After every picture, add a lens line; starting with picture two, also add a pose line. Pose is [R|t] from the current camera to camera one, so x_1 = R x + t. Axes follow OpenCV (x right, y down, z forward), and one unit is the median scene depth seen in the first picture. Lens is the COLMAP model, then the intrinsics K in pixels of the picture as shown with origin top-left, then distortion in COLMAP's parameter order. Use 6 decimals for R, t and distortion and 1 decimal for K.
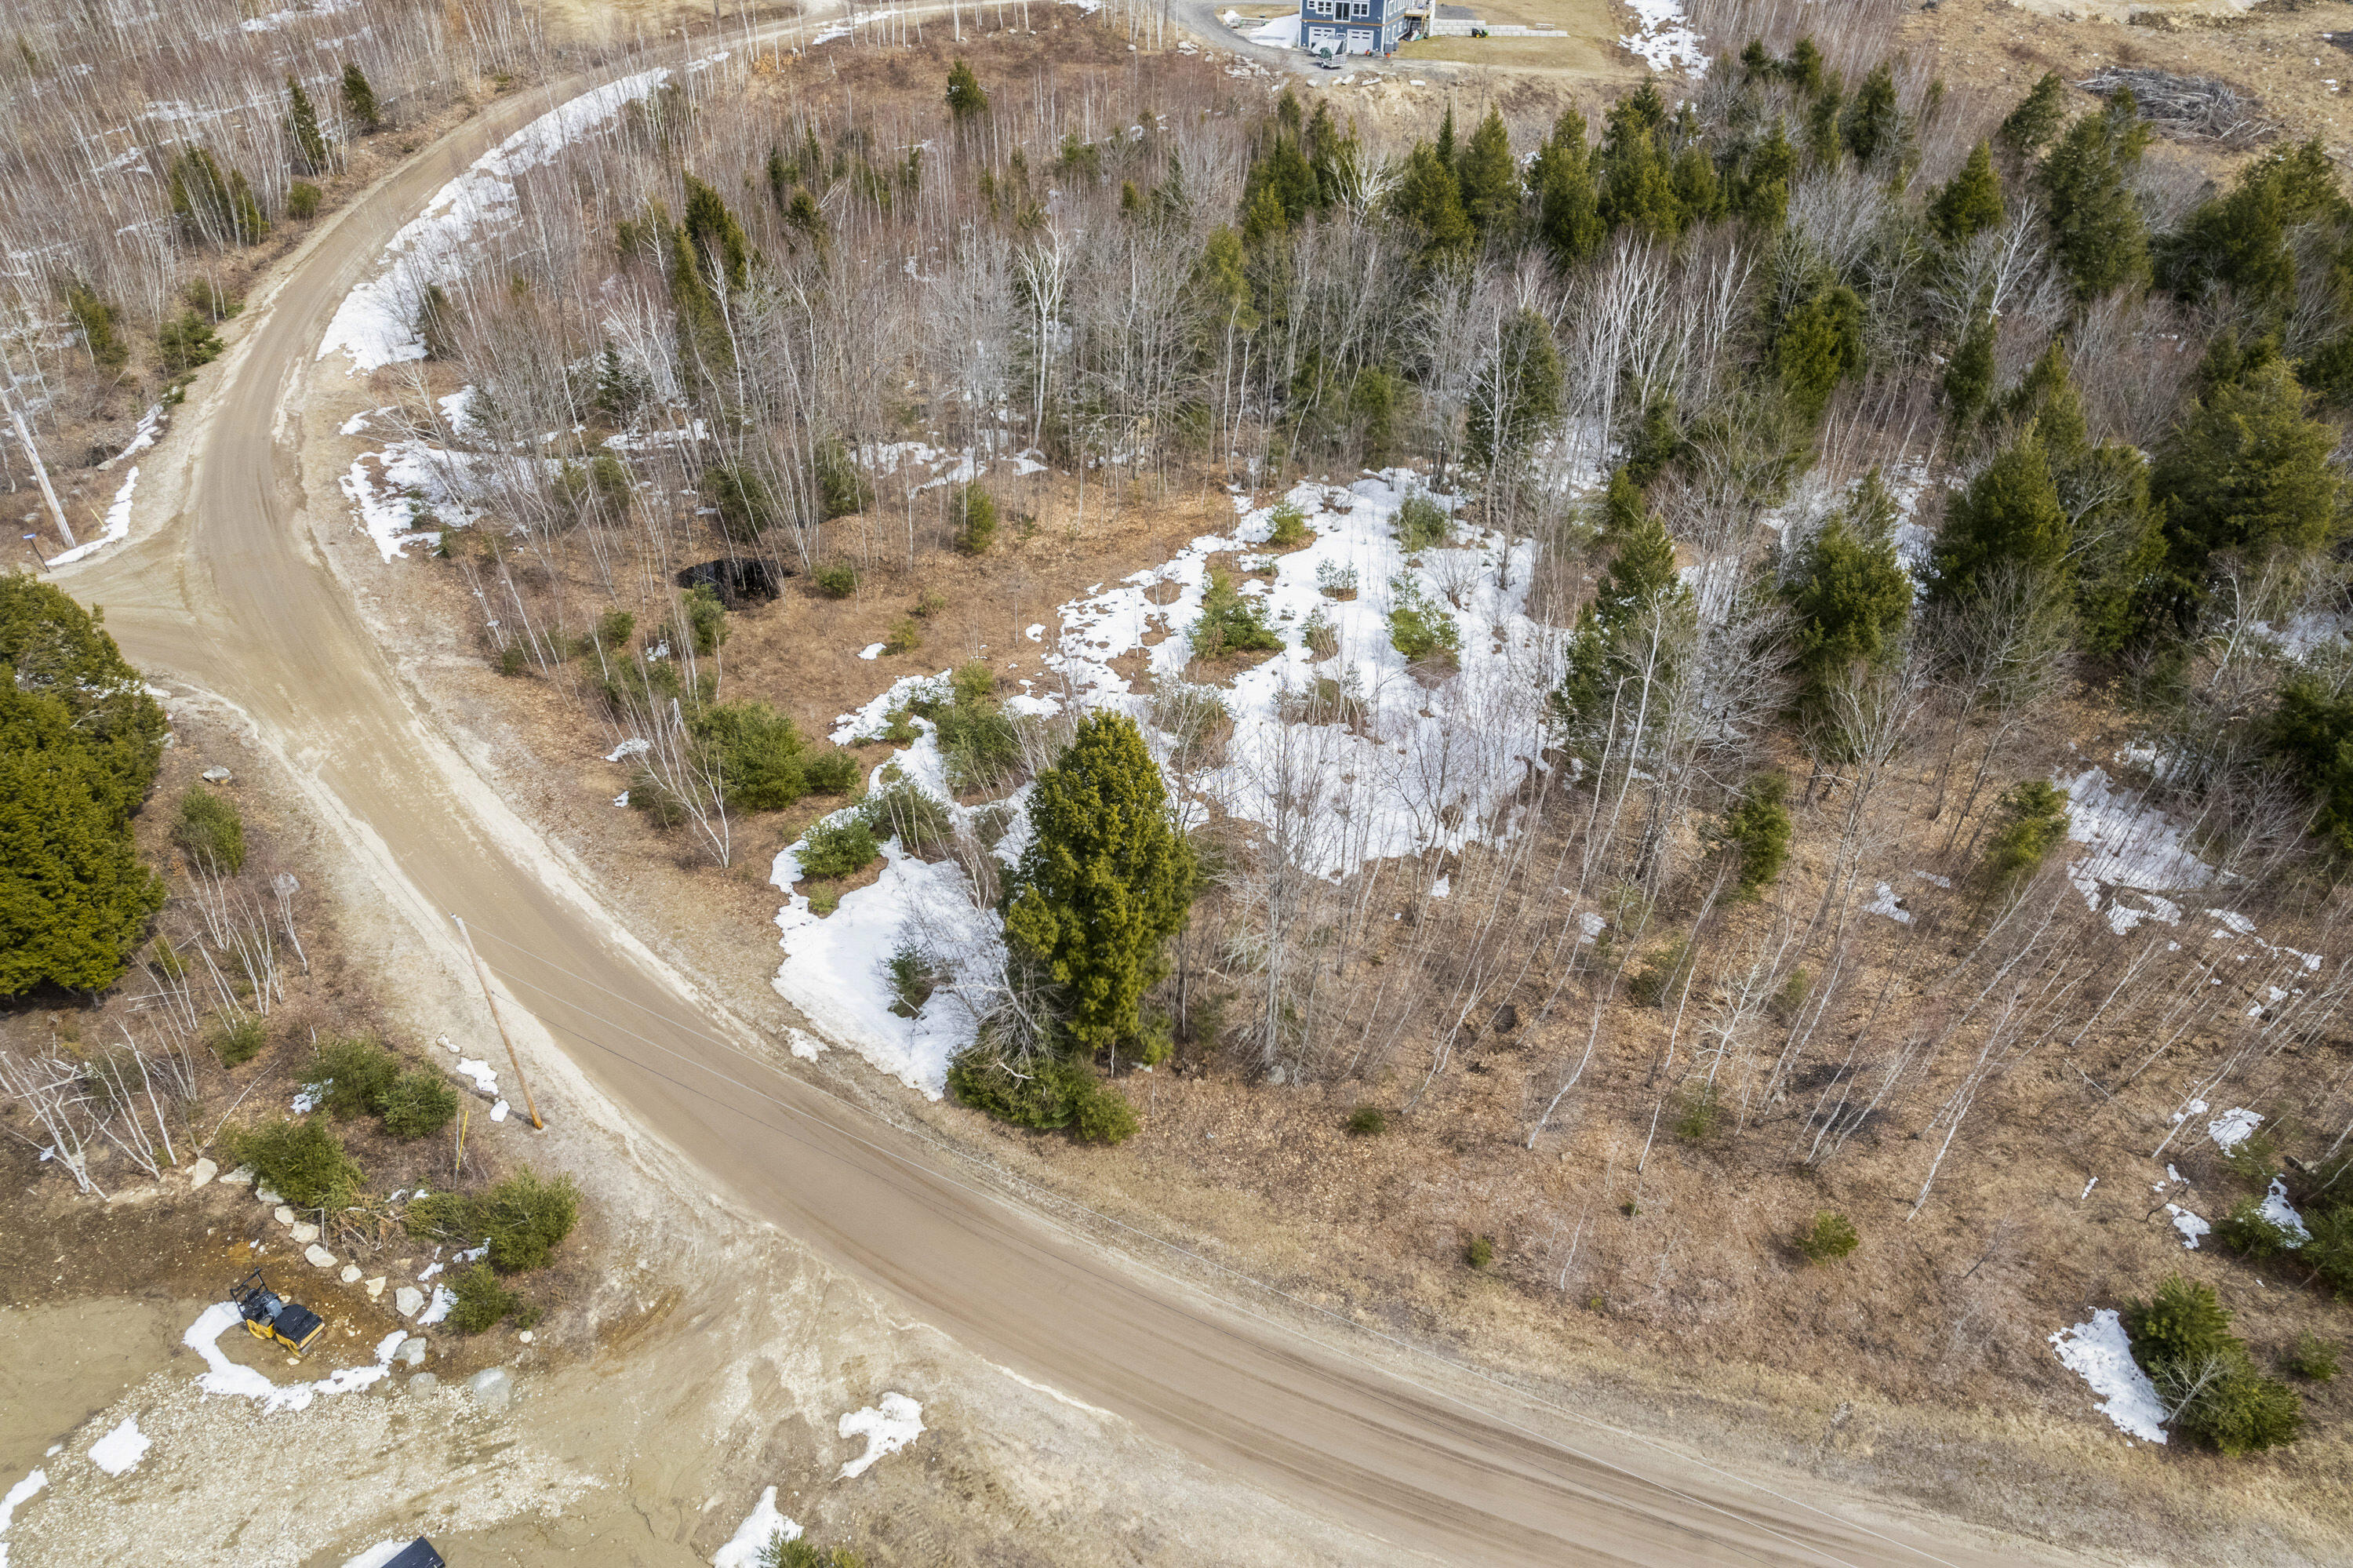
lens RADIAL K [[1498.5, 0, 1180.1], [0, 1498.5, 794.2], [0, 0, 1]] dist [-0.075718, 0.067763]
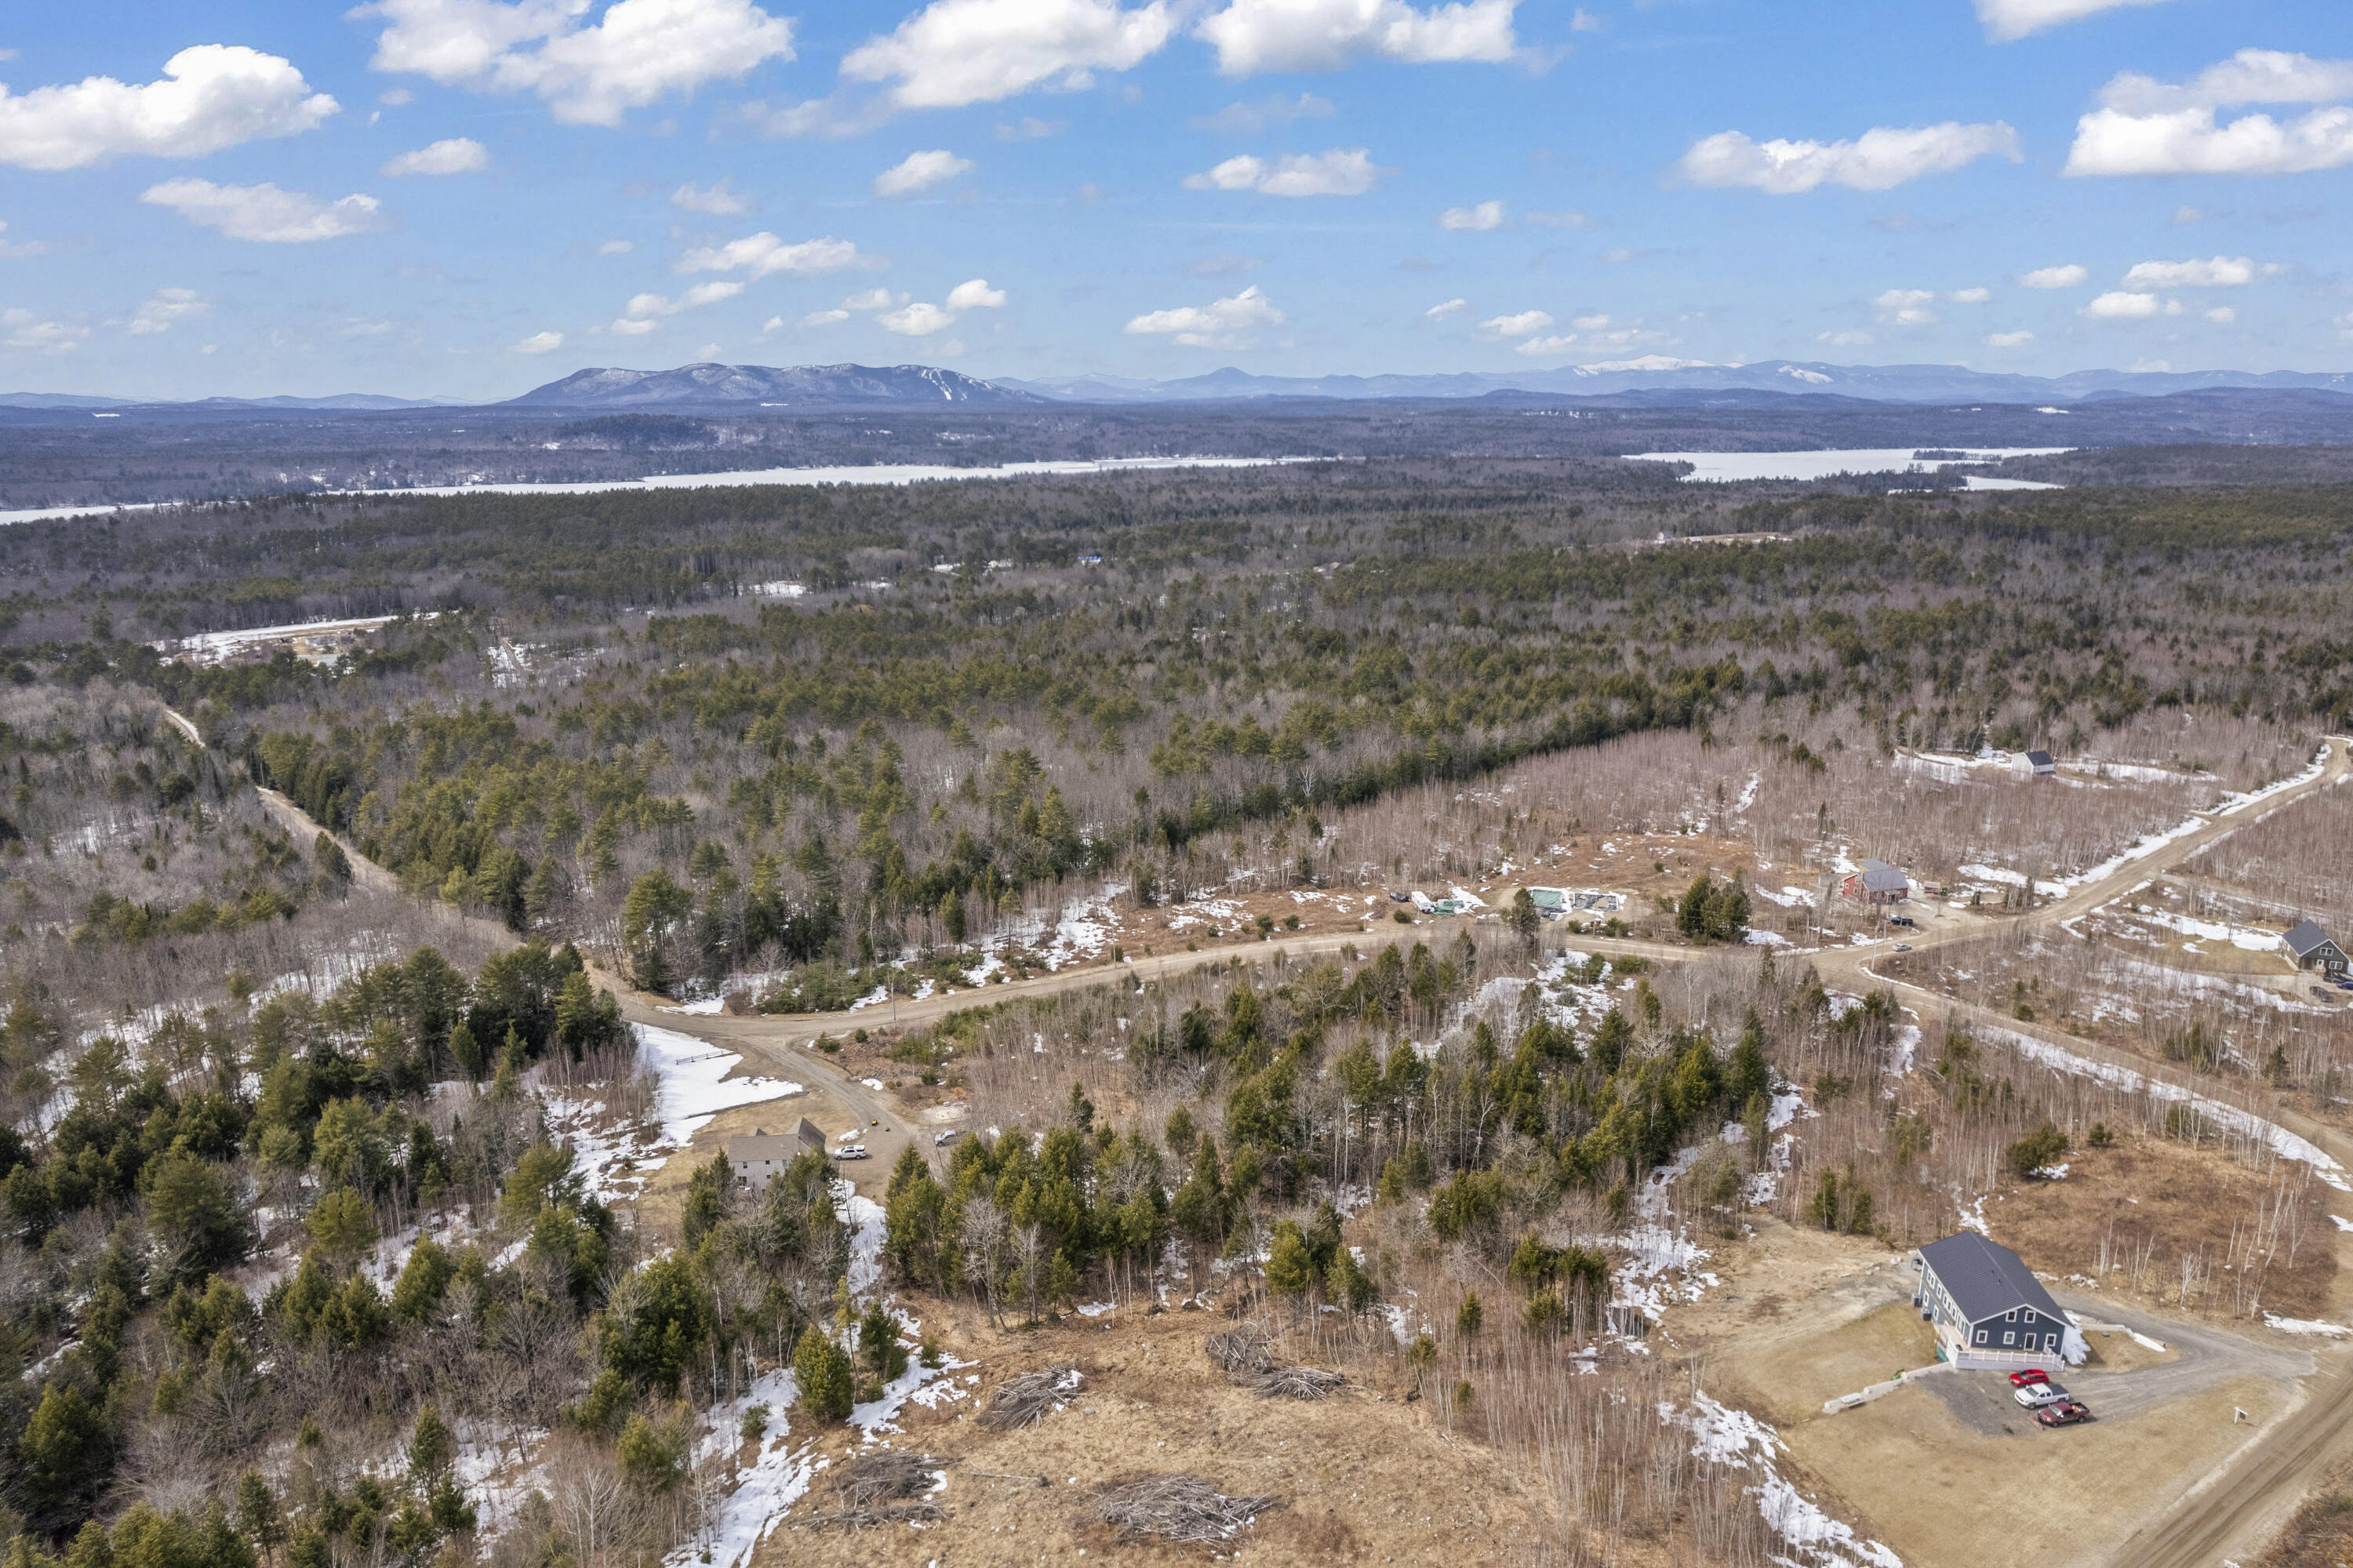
lens RADIAL K [[1498.5, 0, 1180.1], [0, 1498.5, 794.2], [0, 0, 1]] dist [-0.075718, 0.067763]
pose [[-0.962121, 0.063567, -0.265110, 1.880922], [-0.162864, 0.645830, 0.745908, -2.992685], [0.218631, 0.760830, -0.611014, 2.607516]]
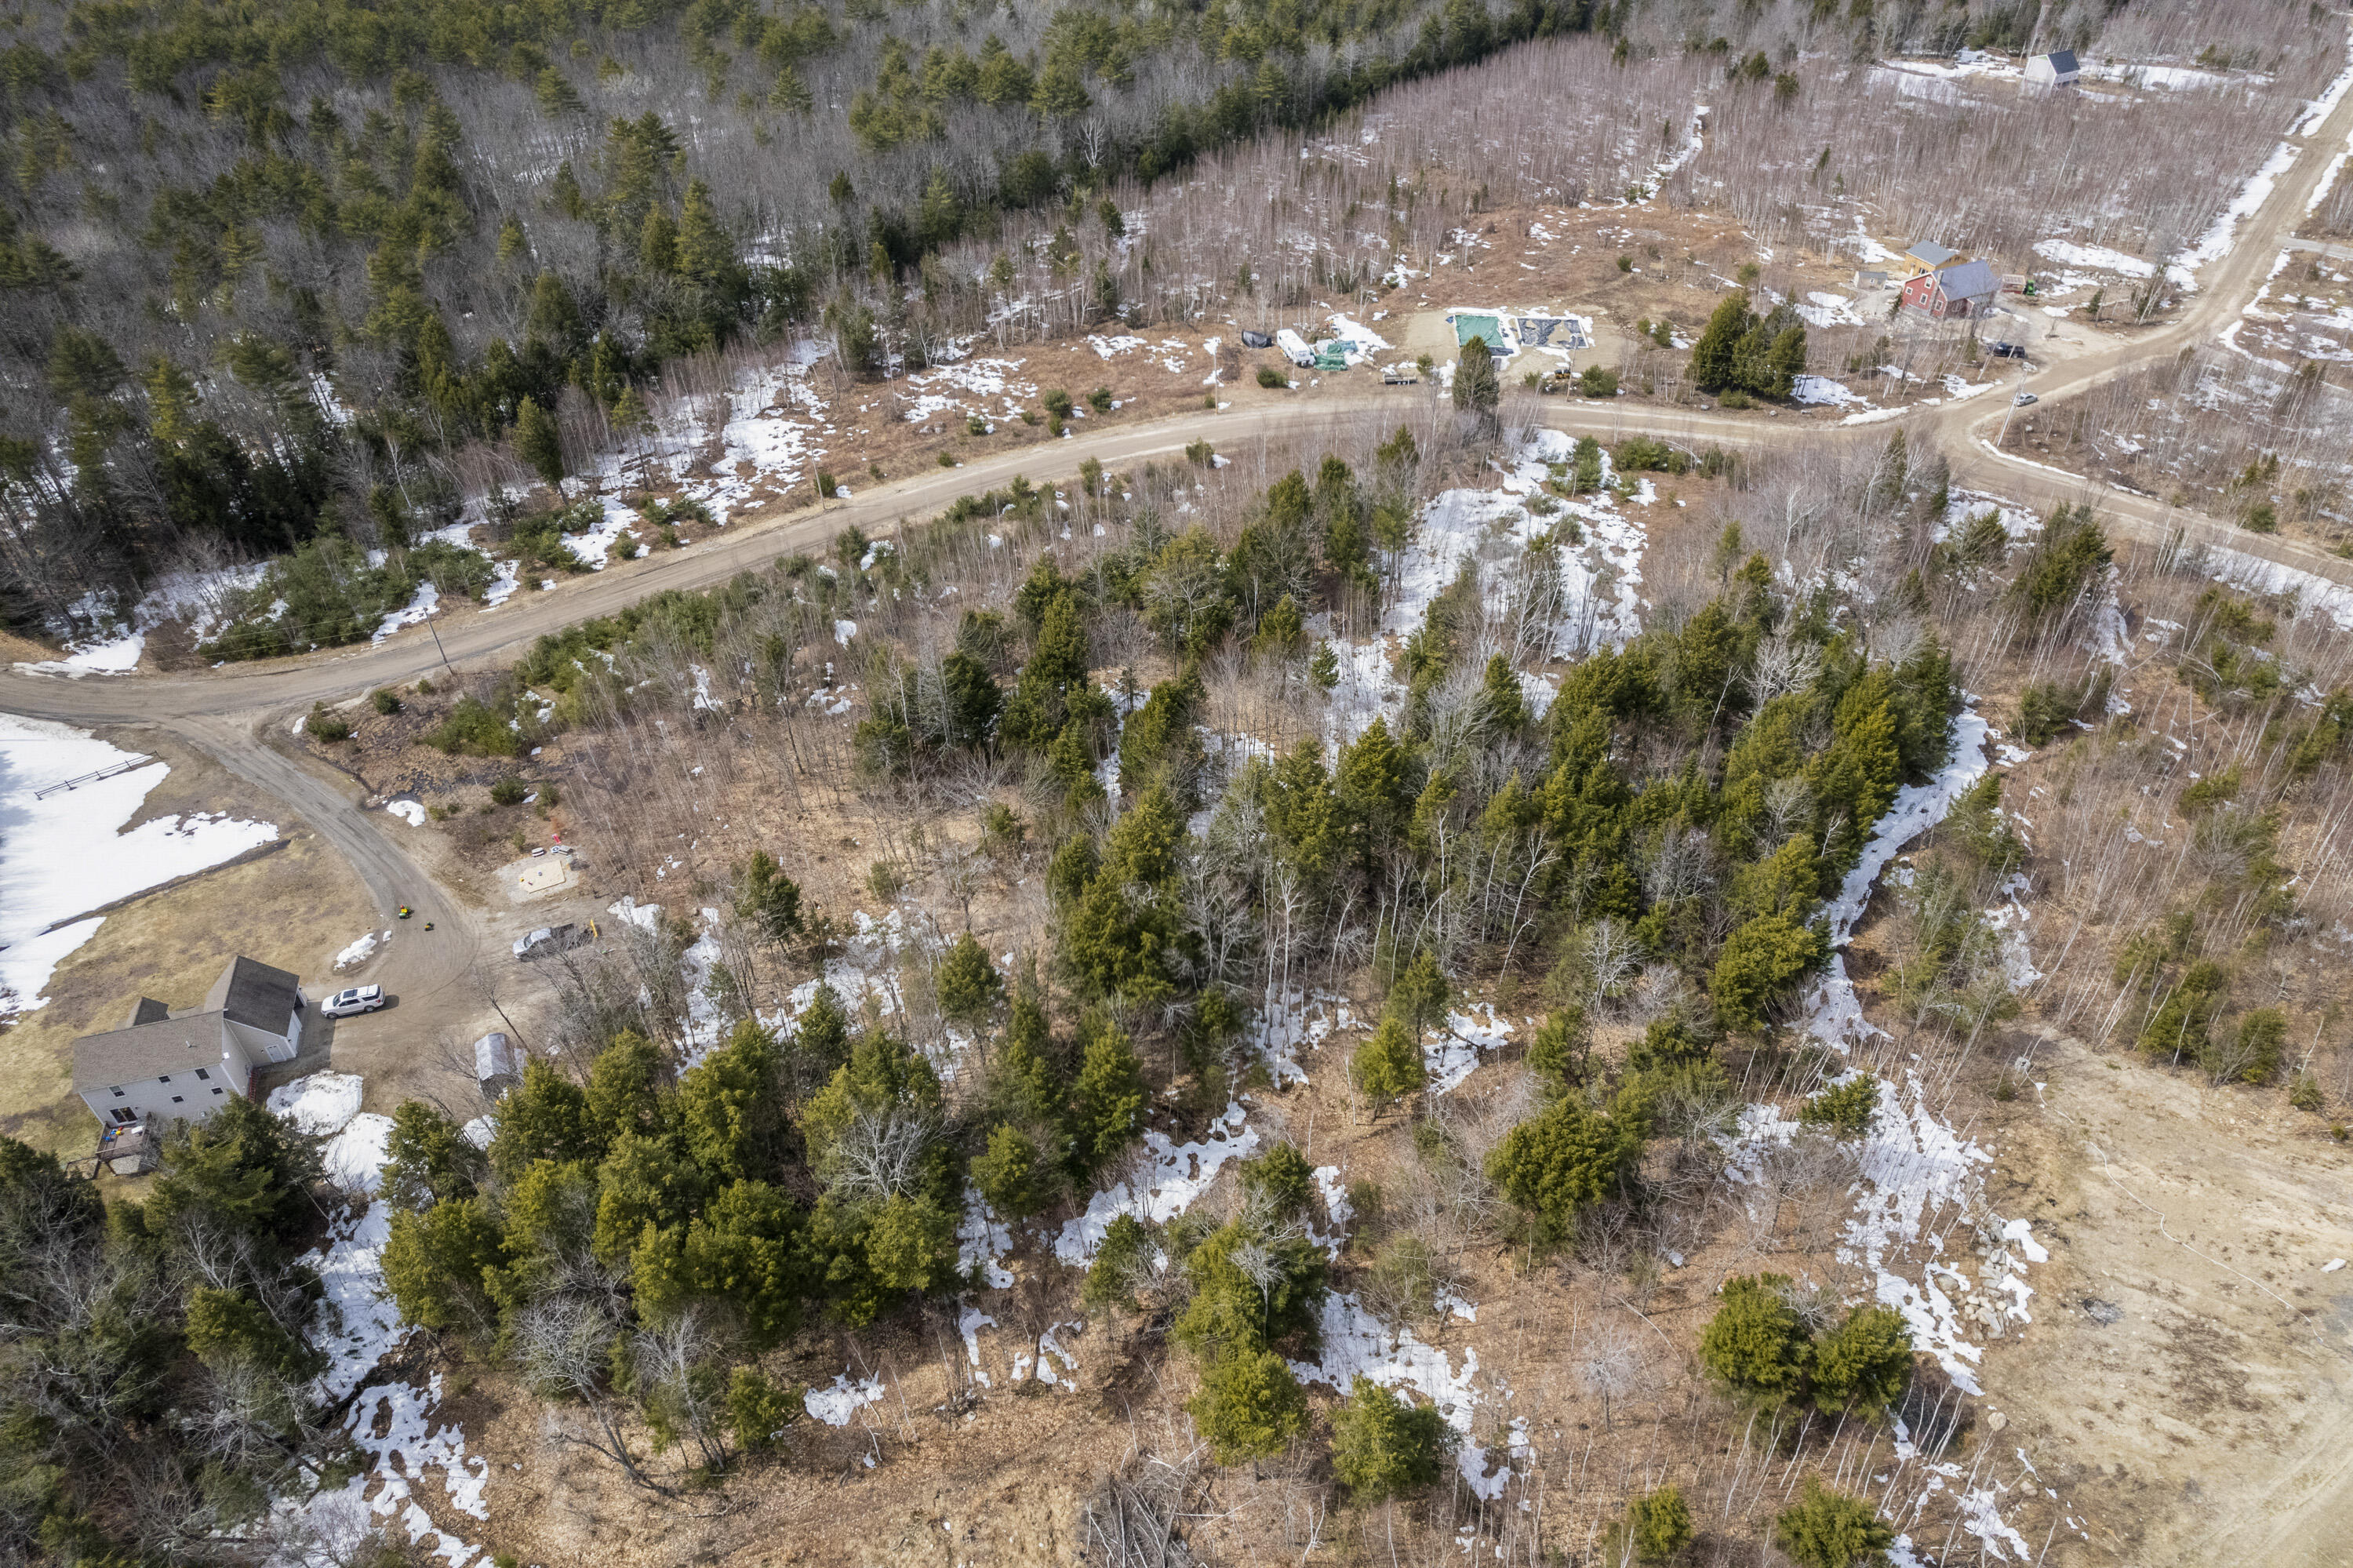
lens RADIAL K [[1502.4, 0, 1179.0], [0, 1502.4, 788.3], [0, 0, 1]] dist [-0.076448, 0.071228]
pose [[-0.901957, 0.266913, -0.339457, 1.439384], [-0.255478, 0.303932, 0.917800, -1.919663], [0.348144, 0.914540, -0.205943, 1.589274]]
